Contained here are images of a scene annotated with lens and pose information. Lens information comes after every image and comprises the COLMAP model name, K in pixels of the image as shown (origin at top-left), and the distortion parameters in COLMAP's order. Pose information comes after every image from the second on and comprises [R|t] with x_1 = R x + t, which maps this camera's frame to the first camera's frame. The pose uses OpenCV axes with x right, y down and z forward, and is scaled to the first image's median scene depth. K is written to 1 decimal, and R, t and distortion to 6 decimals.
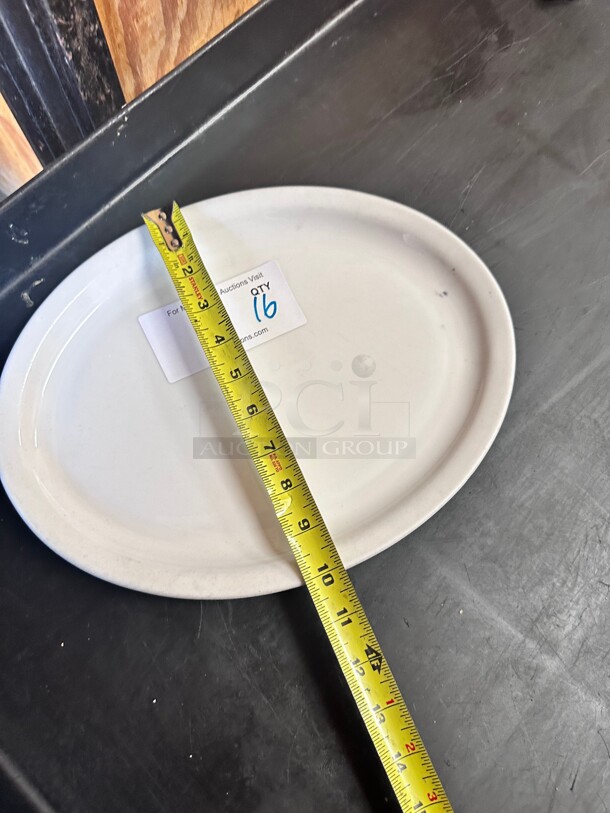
lens RADIAL K [[566.0, 0, 292.7], [0, 566.0, 405.1], [0, 0, 1]] dist [-0.000263, -0.004011]
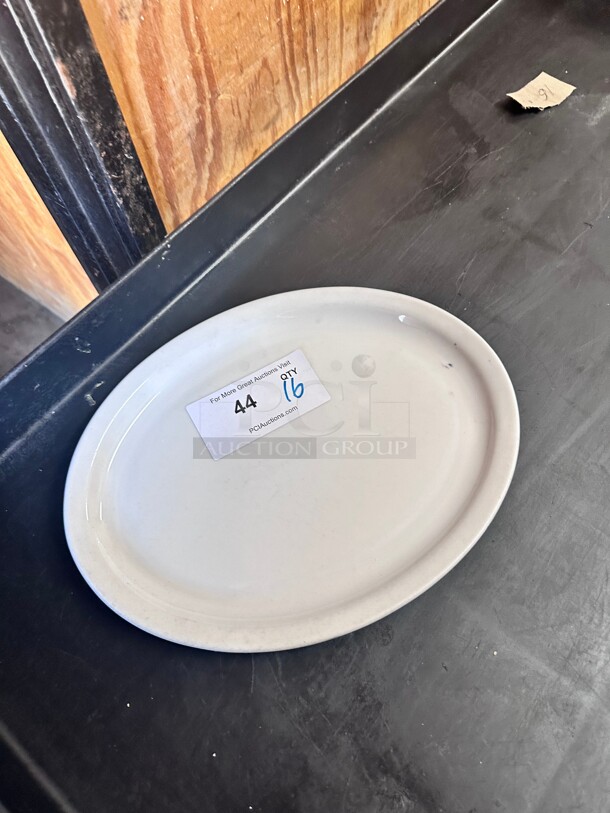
lens RADIAL K [[563.3, 0, 306.3], [0, 563.3, 414.9], [0, 0, 1]] dist [0.073672, -0.096322]
pose [[0.995939, -0.078726, -0.043675, 0.023599], [0.071402, 0.986190, -0.149439, 0.053436], [0.054836, 0.145714, 0.987806, -0.132107]]
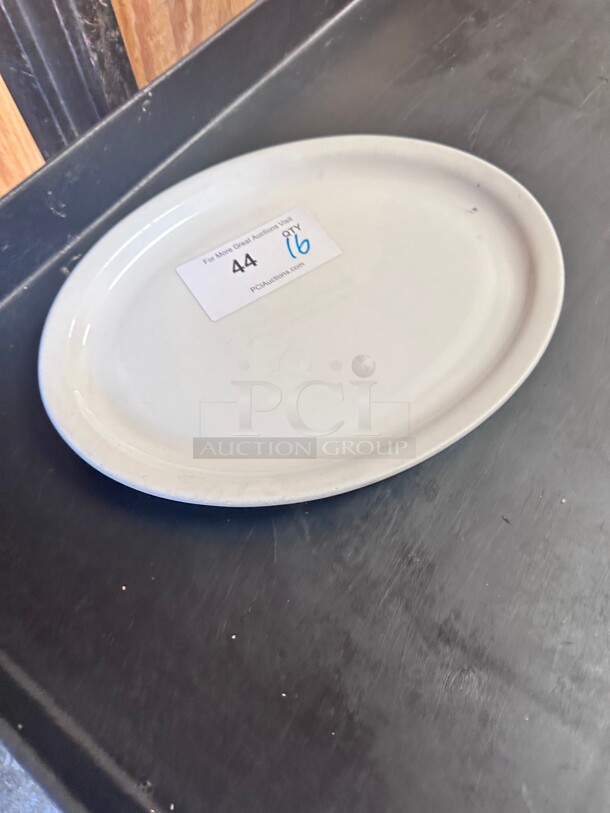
lens RADIAL K [[566.0, 0, 292.7], [0, 566.0, 405.1], [0, 0, 1]] dist [-0.000263, -0.004011]
pose [[0.990805, -0.133389, -0.022659, -0.076400], [0.125949, 0.970479, -0.205689, 0.317989], [0.049427, 0.200944, 0.978355, 0.073383]]
